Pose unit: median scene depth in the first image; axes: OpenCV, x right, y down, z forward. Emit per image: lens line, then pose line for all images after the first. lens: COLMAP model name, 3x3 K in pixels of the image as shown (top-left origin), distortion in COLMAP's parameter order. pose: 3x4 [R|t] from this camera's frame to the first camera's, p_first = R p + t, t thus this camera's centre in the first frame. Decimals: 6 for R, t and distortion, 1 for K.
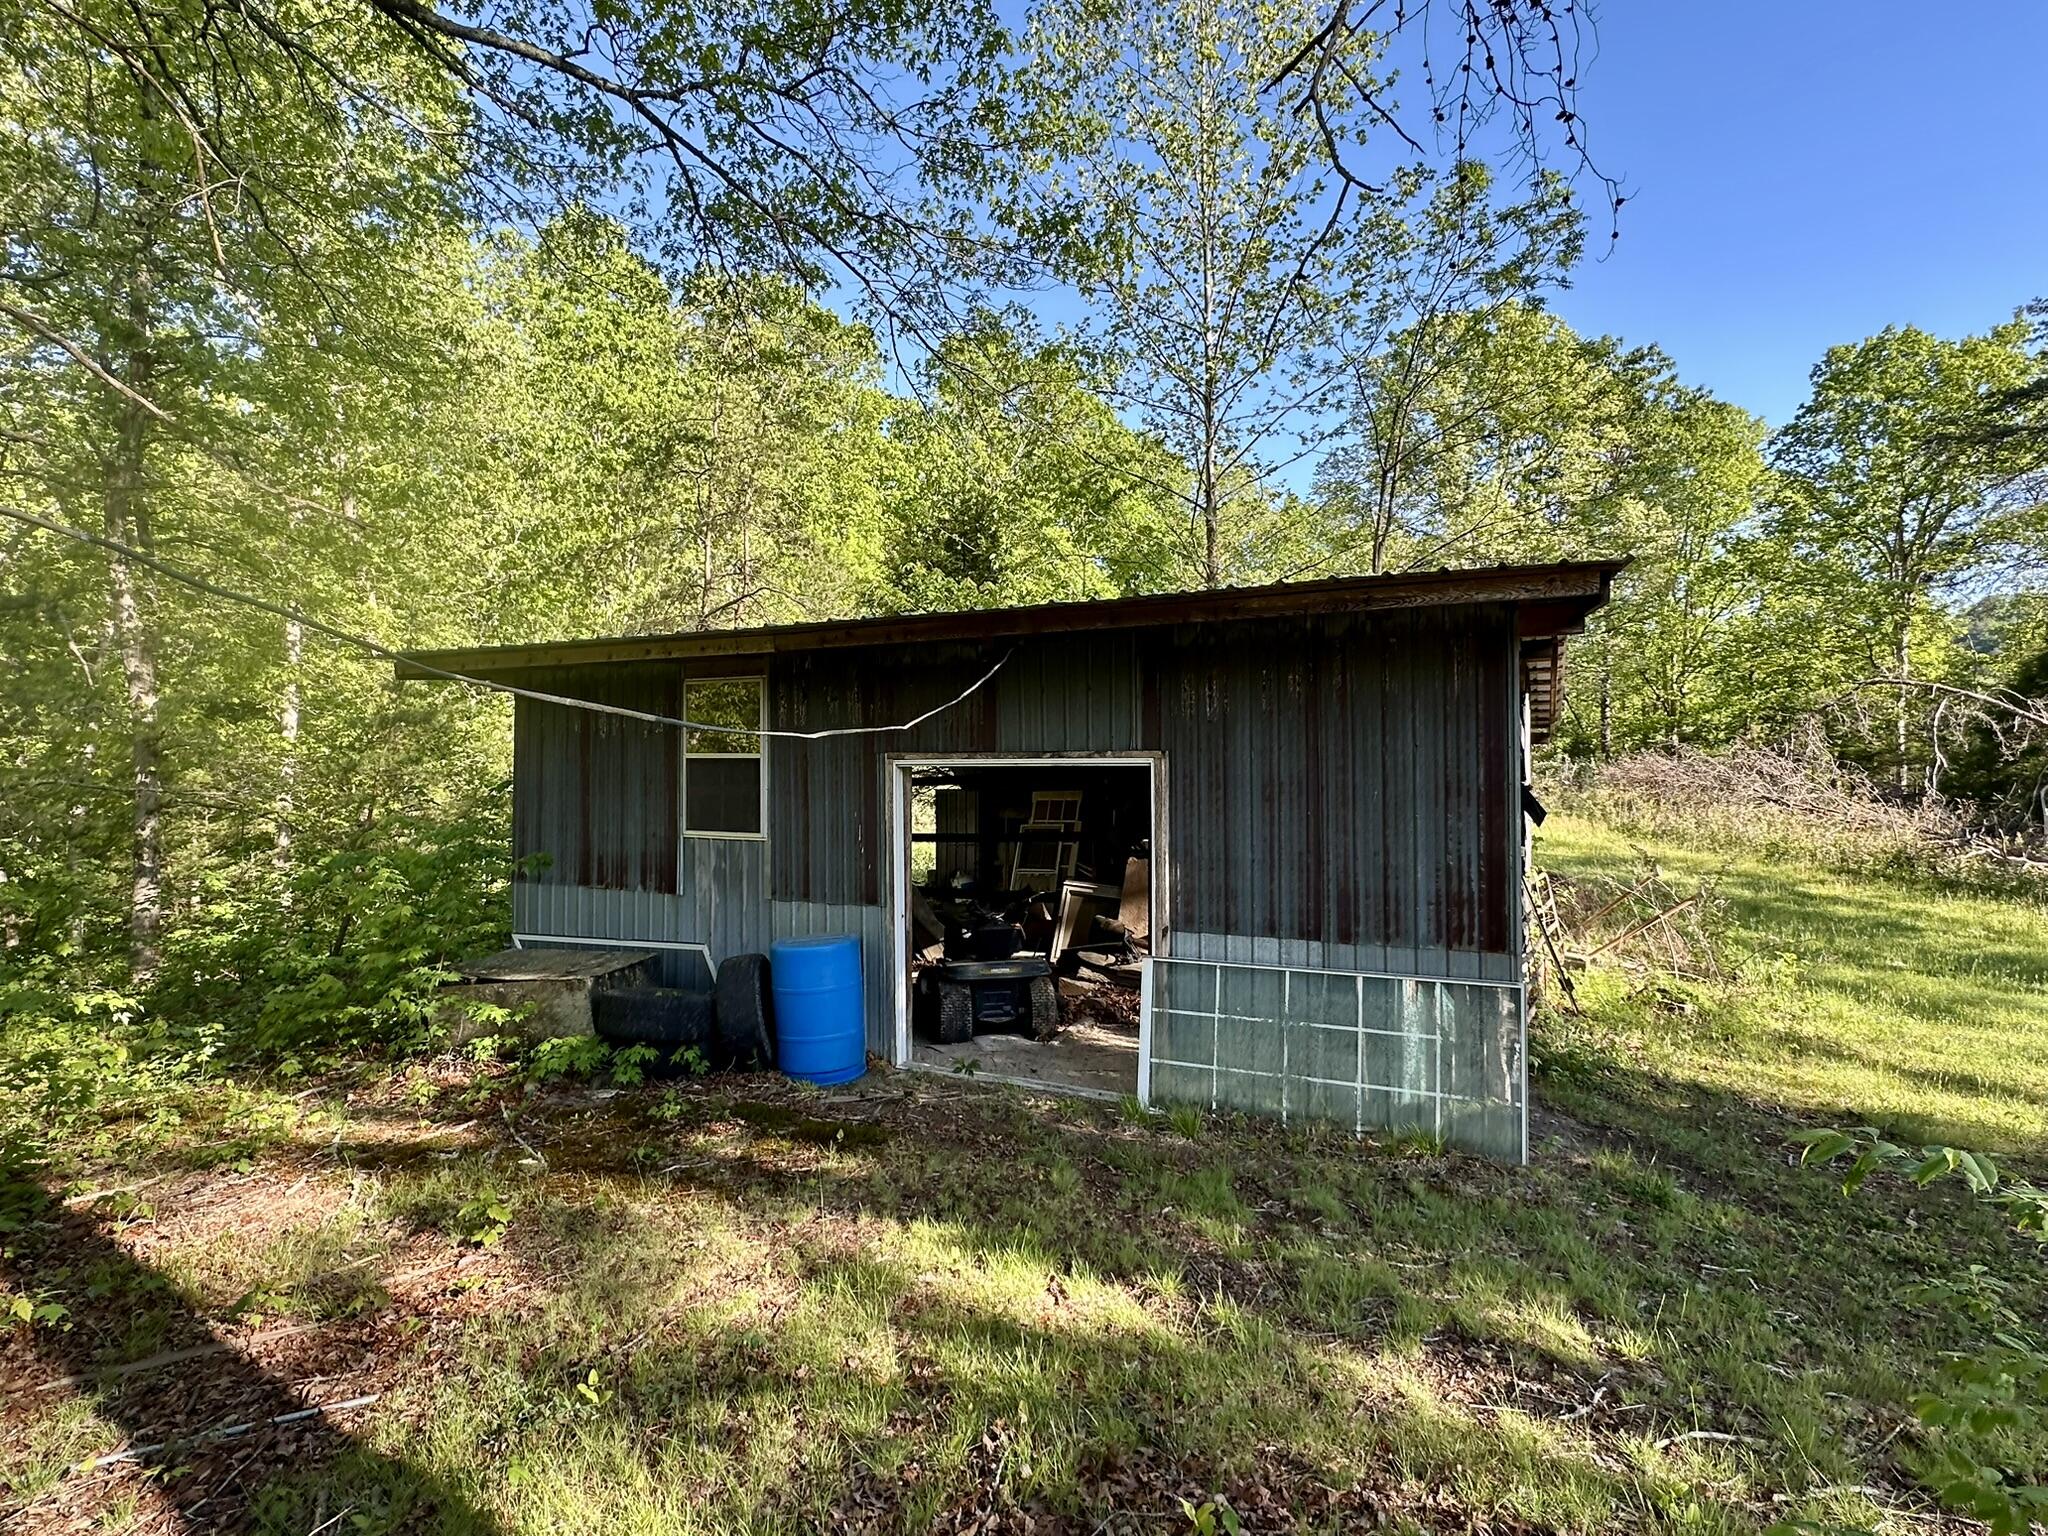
lens RADIAL K [[1017.9, 0, 1024.0], [0, 1017.9, 768.0], [0, 0, 1]] dist [-0.000016, -0.000004]
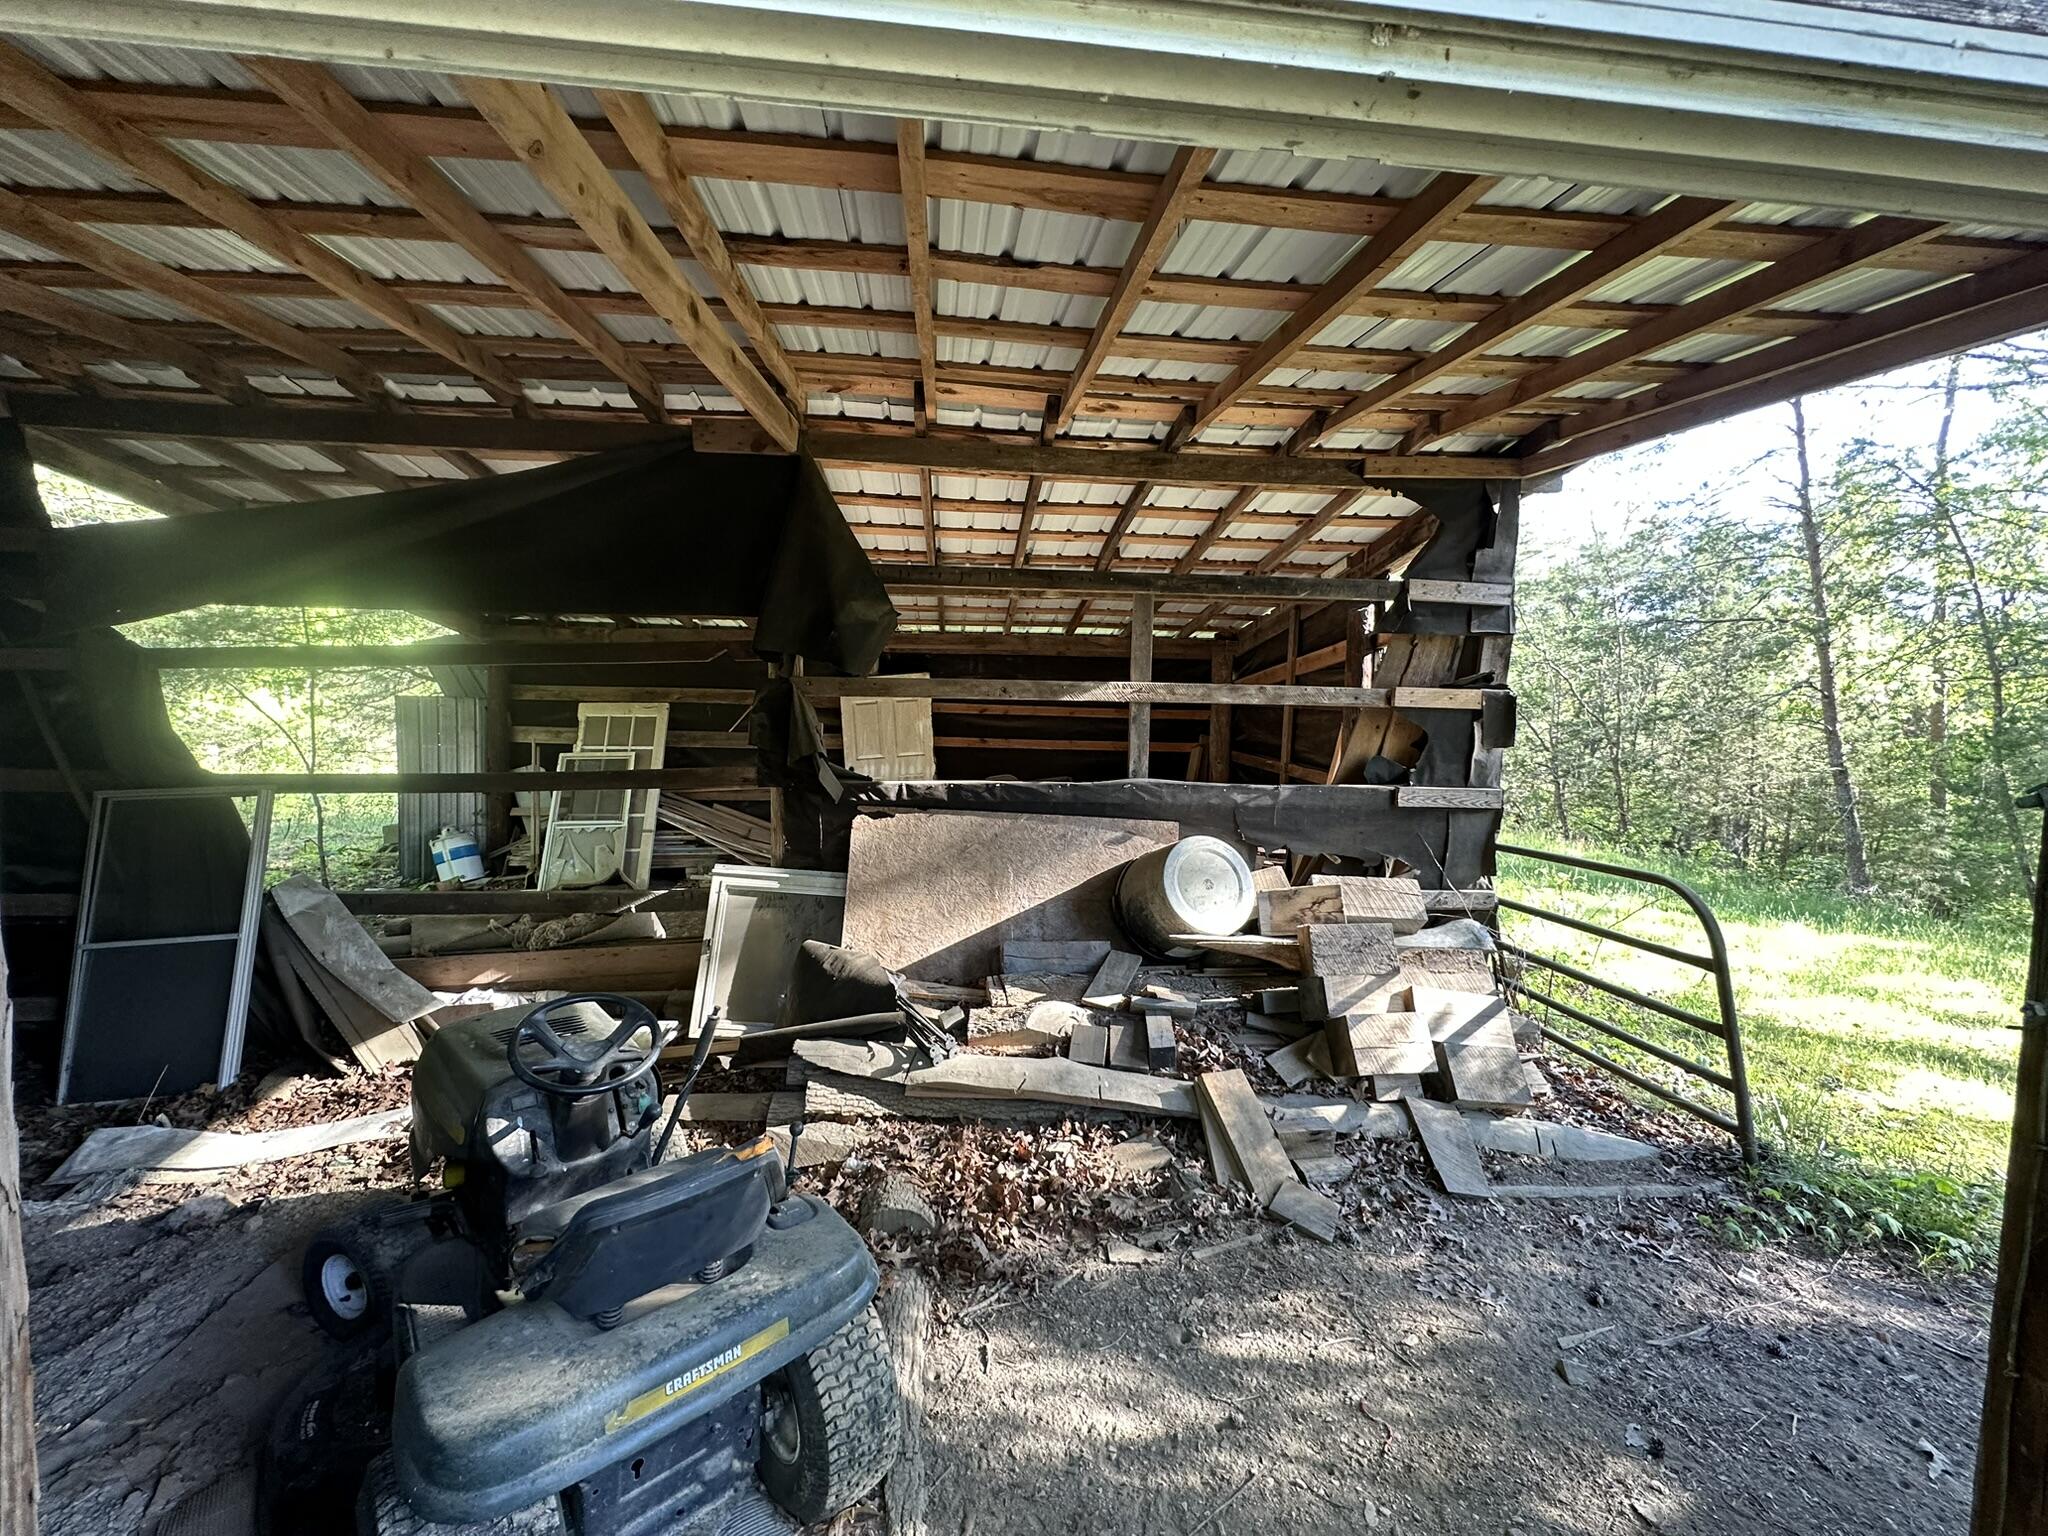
lens RADIAL K [[826.4, 0, 1024.0], [0, 826.4, 768.0], [0, 0, 1]] dist [-0.001100, -0.000070]
pose [[0.848704, -0.018273, 0.528553, -0.044255], [-0.021812, 0.997343, 0.069504, 0.032995], [-0.528419, -0.070517, 0.846050, 0.603069]]
